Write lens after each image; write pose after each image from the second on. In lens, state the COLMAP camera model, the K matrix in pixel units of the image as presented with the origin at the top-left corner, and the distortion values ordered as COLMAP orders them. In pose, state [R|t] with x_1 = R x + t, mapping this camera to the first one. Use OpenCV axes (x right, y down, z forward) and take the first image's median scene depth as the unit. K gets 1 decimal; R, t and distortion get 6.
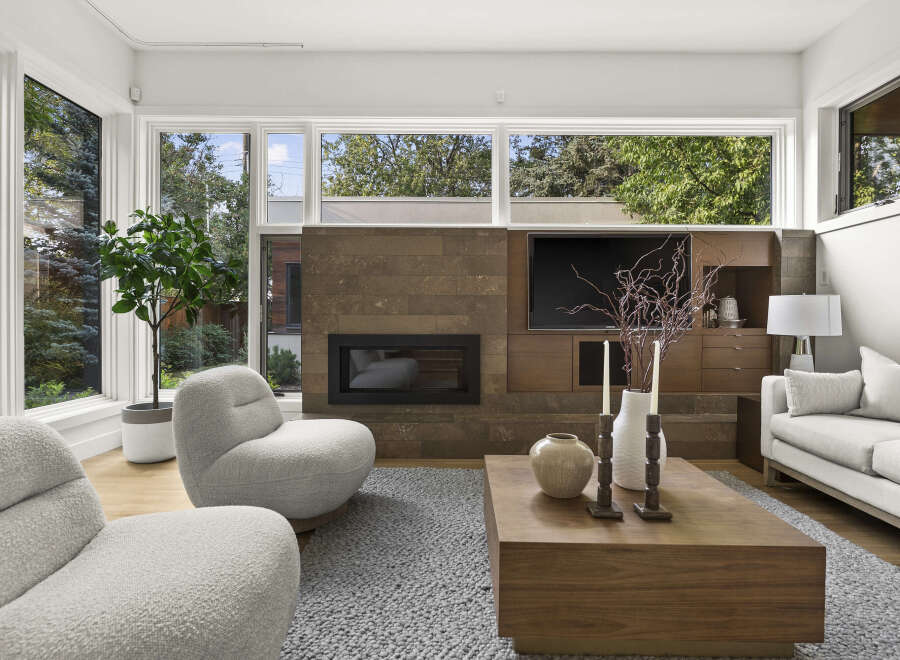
lens RADIAL K [[494.3, 0, 451.0], [0, 494.3, 329.8], [0, 0, 1]] dist [-0.021958, -0.003336]
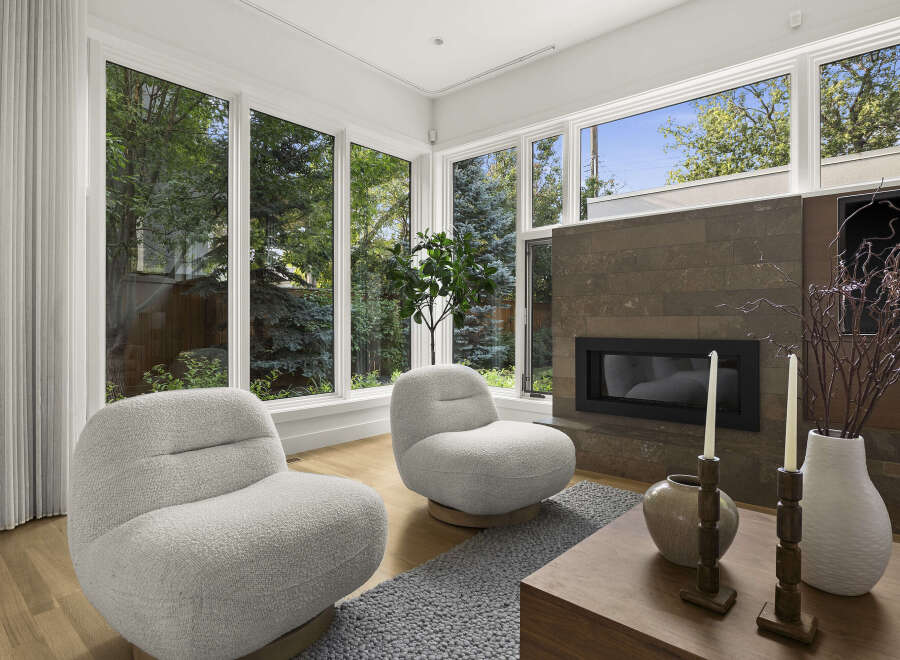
lens RADIAL K [[510.6, 0, 449.8], [0, 510.6, 324.7], [0, 0, 1]] dist [-0.014943, -0.001748]
pose [[0.740445, -0.001958, -0.672114, 0.235399], [-0.007511, 0.999909, -0.011187, -0.002458], [0.672075, 0.013331, 0.740363, 0.099695]]
